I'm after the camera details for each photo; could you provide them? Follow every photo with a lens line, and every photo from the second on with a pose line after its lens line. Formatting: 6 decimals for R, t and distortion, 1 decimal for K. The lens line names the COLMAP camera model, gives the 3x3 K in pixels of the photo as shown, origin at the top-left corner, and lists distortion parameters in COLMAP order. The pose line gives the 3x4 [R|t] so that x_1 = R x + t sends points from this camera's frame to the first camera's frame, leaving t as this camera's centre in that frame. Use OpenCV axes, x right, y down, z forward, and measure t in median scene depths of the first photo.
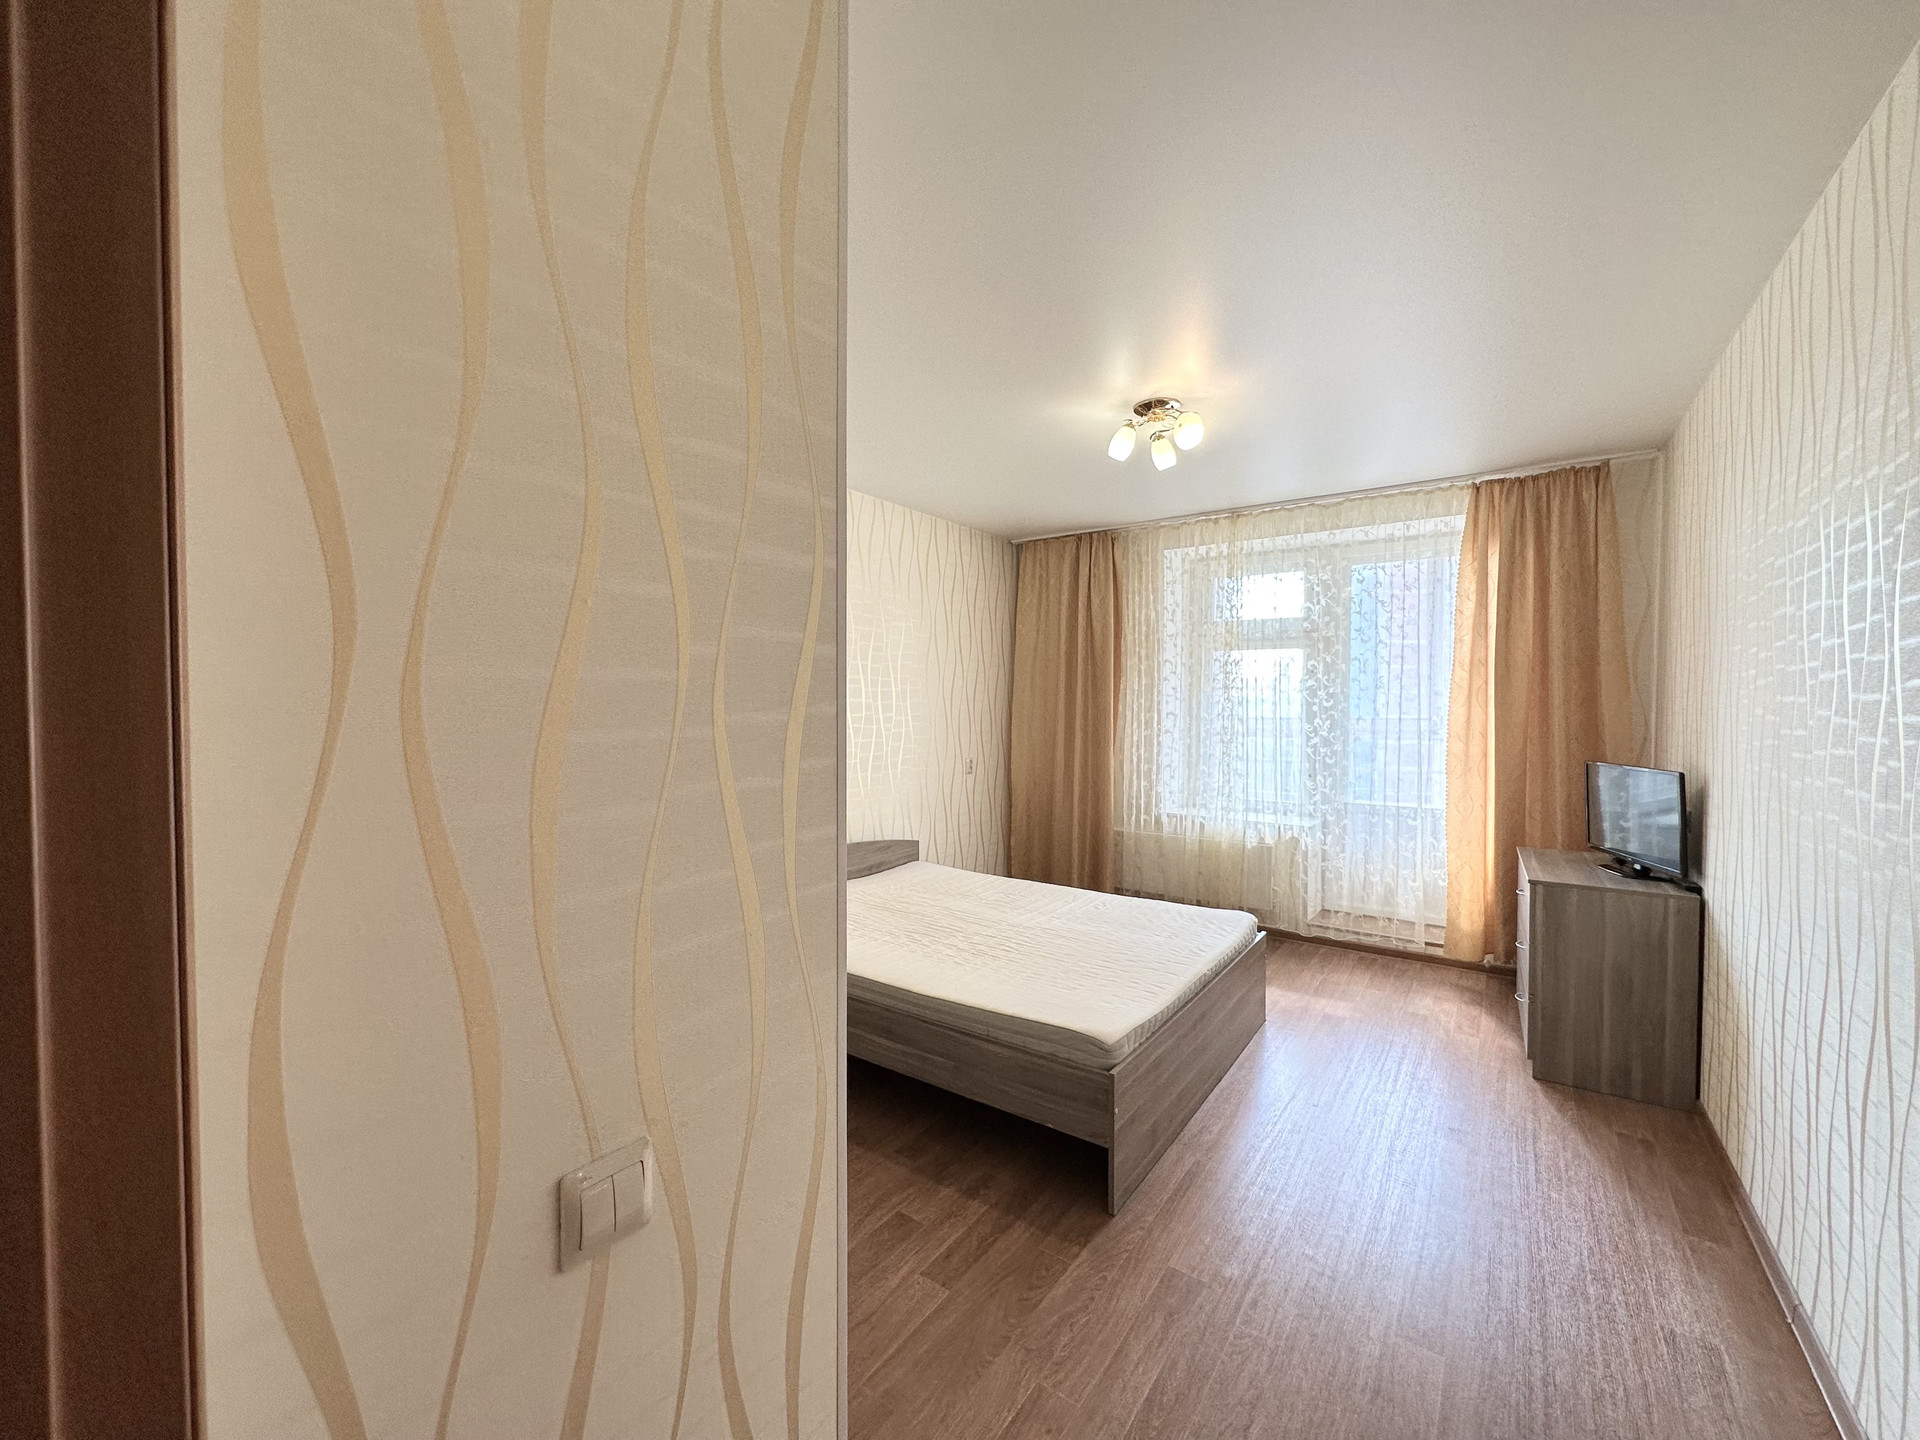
lens RADIAL K [[764.3, 0, 957.6], [0, 764.3, 718.5], [0, 0, 1]] dist [-0.001196, 0.000422]
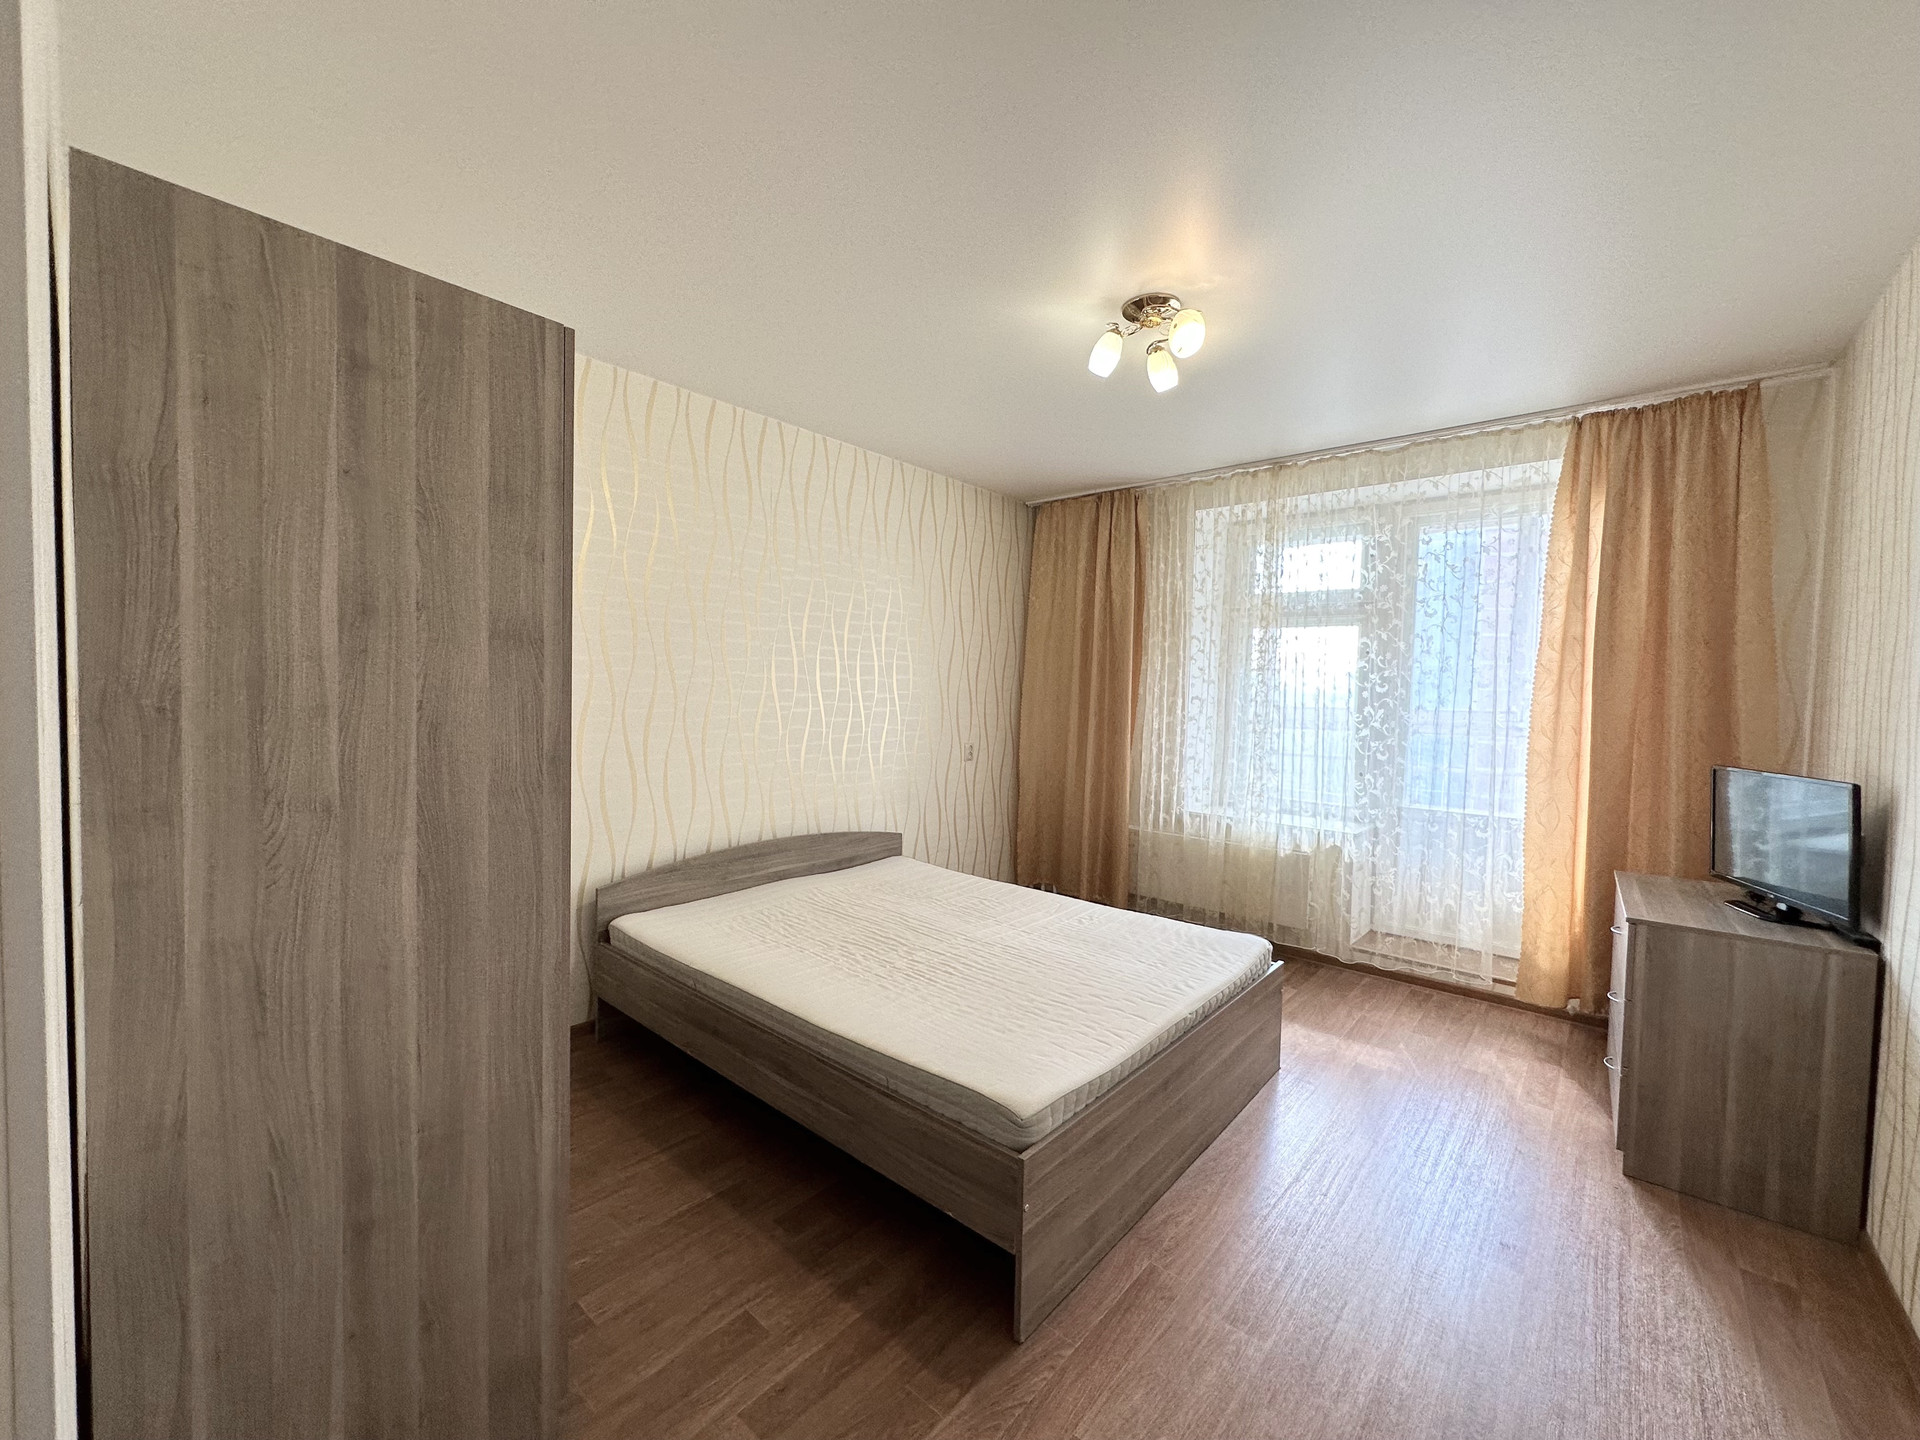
lens RADIAL K [[764.3, 0, 957.6], [0, 764.3, 718.5], [0, 0, 1]] dist [-0.001196, 0.000422]
pose [[0.995809, 0.023630, -0.088347, 0.111192], [-0.022209, 0.999608, 0.017029, 0.010493], [0.088714, -0.014995, 0.995944, 0.141545]]
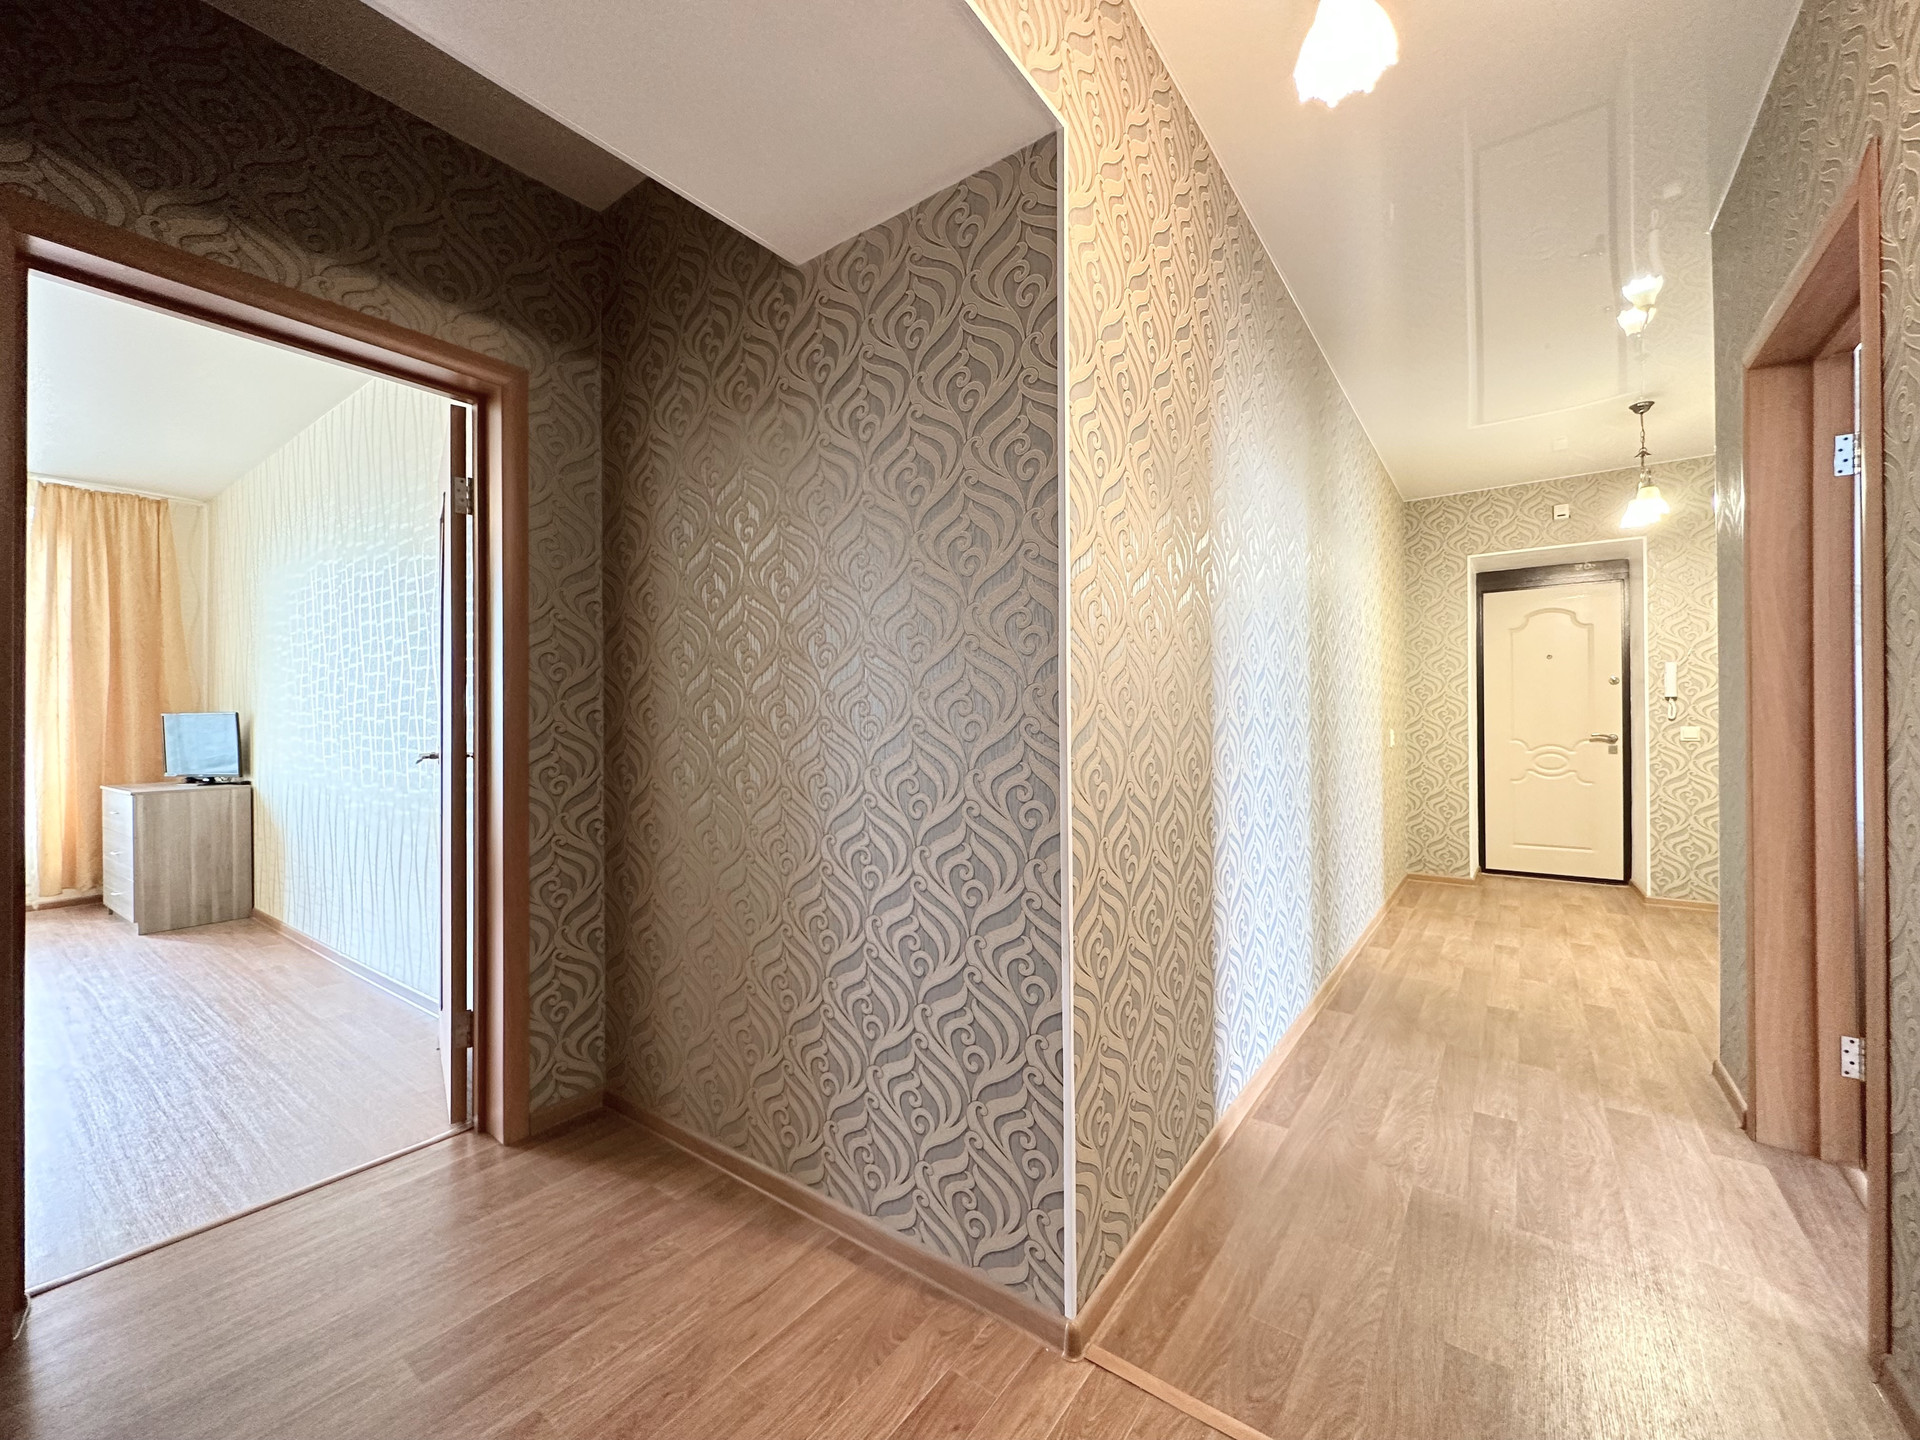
lens RADIAL K [[768.4, 0, 952.9], [0, 768.4, 717.4], [0, 0, 1]] dist [-0.001788, -0.000101]
pose [[0.012594, 0.000376, 0.999921, -0.485829], [0.030498, 0.999535, -0.000760, 0.094286], [-0.999455, 0.030505, 0.012576, -0.397104]]
